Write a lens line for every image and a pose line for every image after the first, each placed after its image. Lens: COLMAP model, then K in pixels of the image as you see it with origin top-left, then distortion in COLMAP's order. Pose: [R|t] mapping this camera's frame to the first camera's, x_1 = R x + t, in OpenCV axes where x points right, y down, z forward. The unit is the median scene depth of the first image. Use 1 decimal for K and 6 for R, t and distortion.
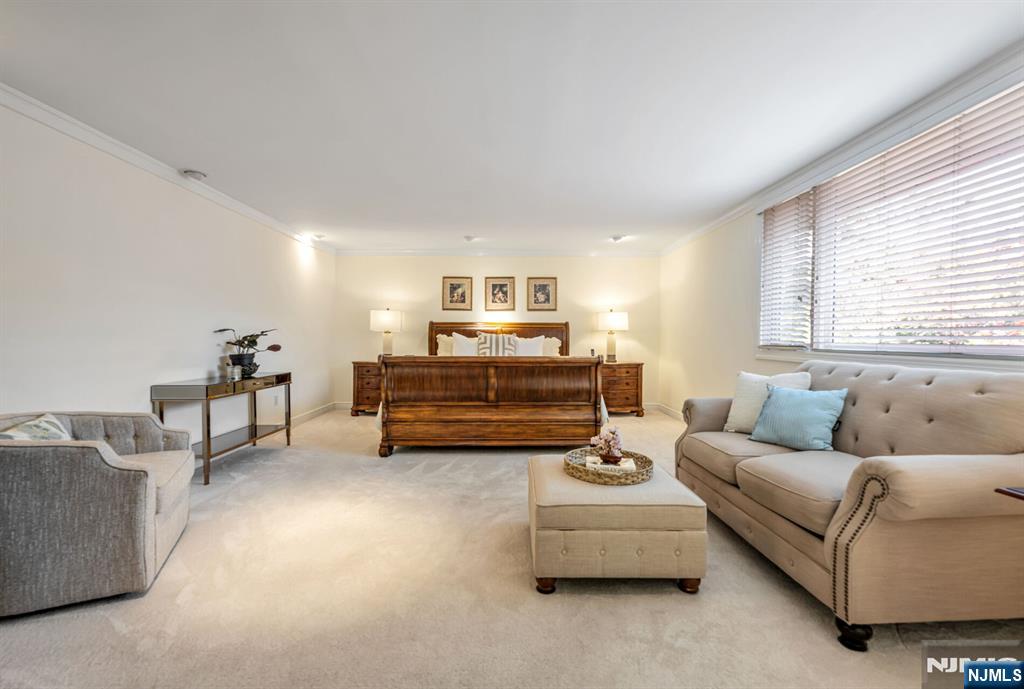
lens RADIAL K [[420.5, 0, 510.3], [0, 420.5, 355.5], [0, 0, 1]] dist [0.001068, 0.000115]
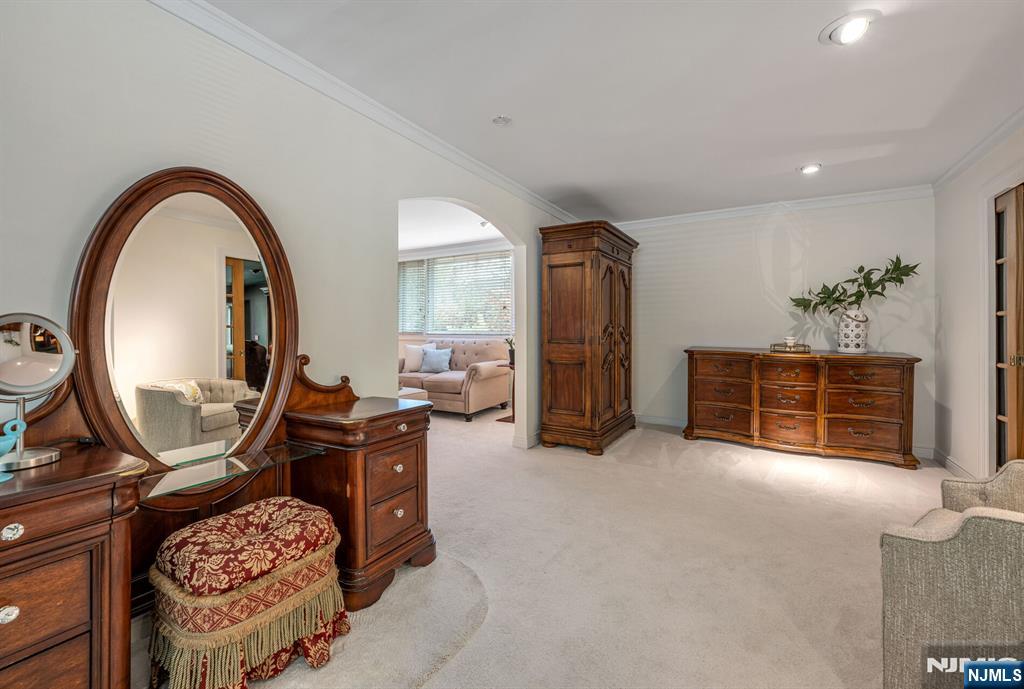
lens RADIAL K [[417.0, 0, 512.7], [0, 417.0, 330.6], [0, 0, 1]] dist [0.000131, 0.000022]
pose [[0.521162, -0.003310, 0.853451, -1.508733], [0.031293, 0.999394, -0.015234, 0.027330], [-0.852884, 0.034647, 0.520950, -0.854134]]
